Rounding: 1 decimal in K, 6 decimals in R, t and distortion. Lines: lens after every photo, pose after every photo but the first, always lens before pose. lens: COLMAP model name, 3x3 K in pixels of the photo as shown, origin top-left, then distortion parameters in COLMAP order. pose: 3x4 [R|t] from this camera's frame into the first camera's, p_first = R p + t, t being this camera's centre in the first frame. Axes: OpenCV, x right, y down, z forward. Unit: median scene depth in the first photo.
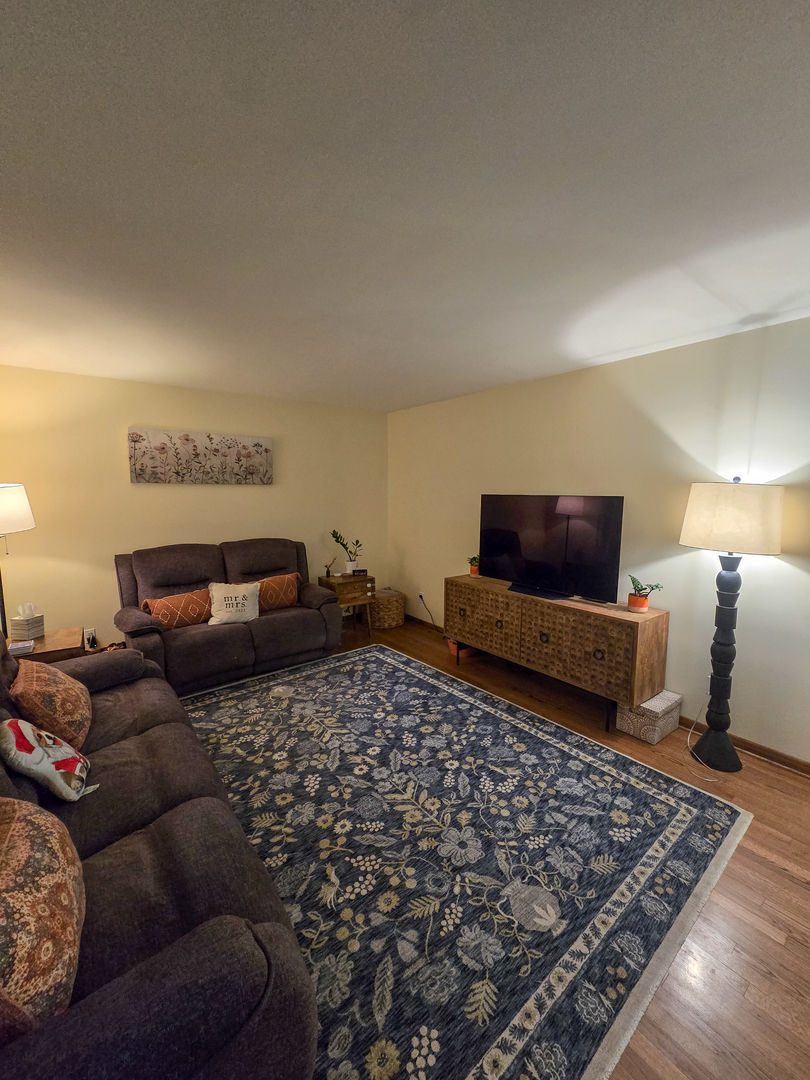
lens RADIAL K [[441.1, 0, 407.2], [0, 441.1, 540.8], [0, 0, 1]] dist [-0.005312, 0.003174]
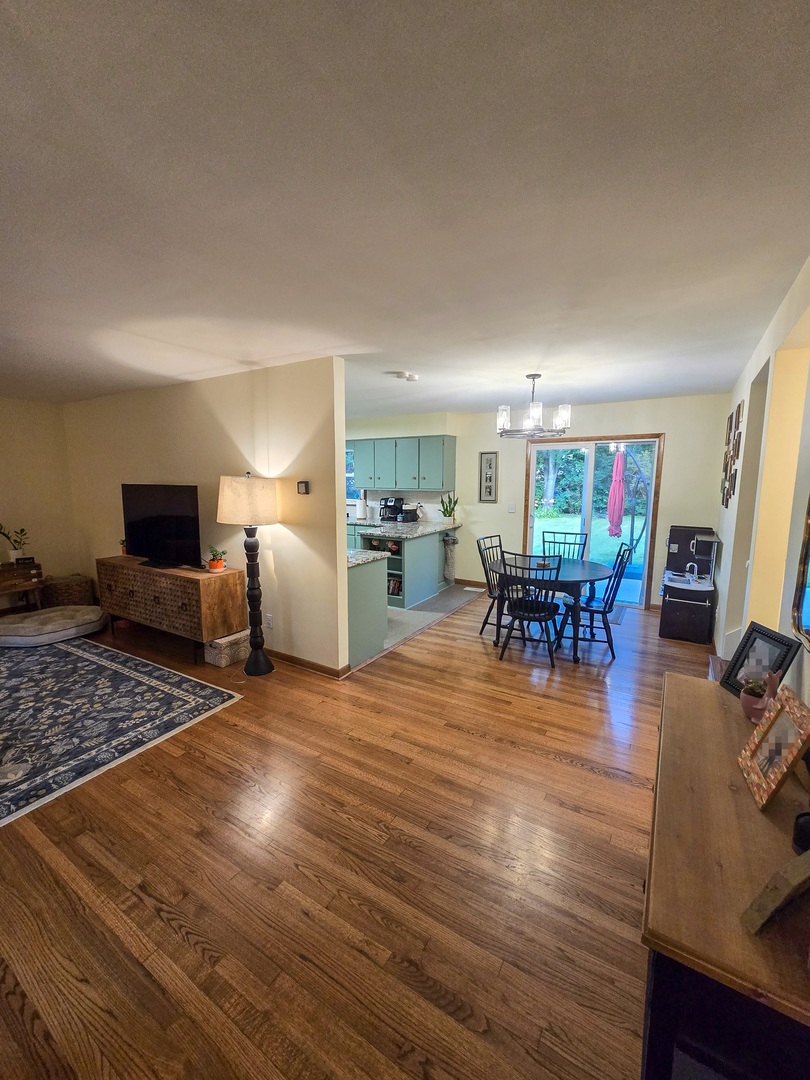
lens RADIAL K [[444.0, 0, 404.7], [0, 444.0, 542.5], [0, 0, 1]] dist [-0.001749, -0.000035]
pose [[0.934952, -0.050241, 0.351198, 0.633566], [0.038948, 0.998474, 0.039151, 0.043510], [-0.352629, -0.022926, 0.935482, -0.487569]]
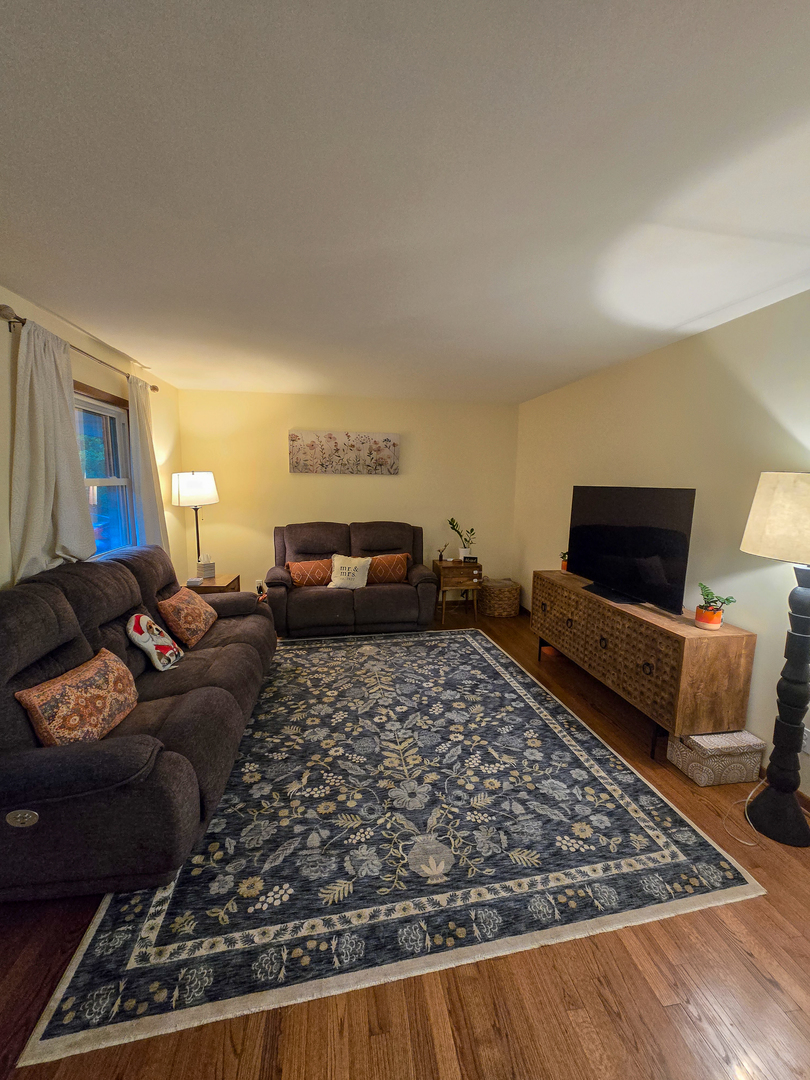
lens RADIAL K [[441.1, 0, 407.2], [0, 441.1, 540.8], [0, 0, 1]] dist [-0.005312, 0.003174]
pose [[0.885314, 0.073828, -0.459096, 0.421394], [-0.066824, 0.997267, 0.031509, 0.008235], [0.460167, 0.002784, 0.887828, -0.001717]]
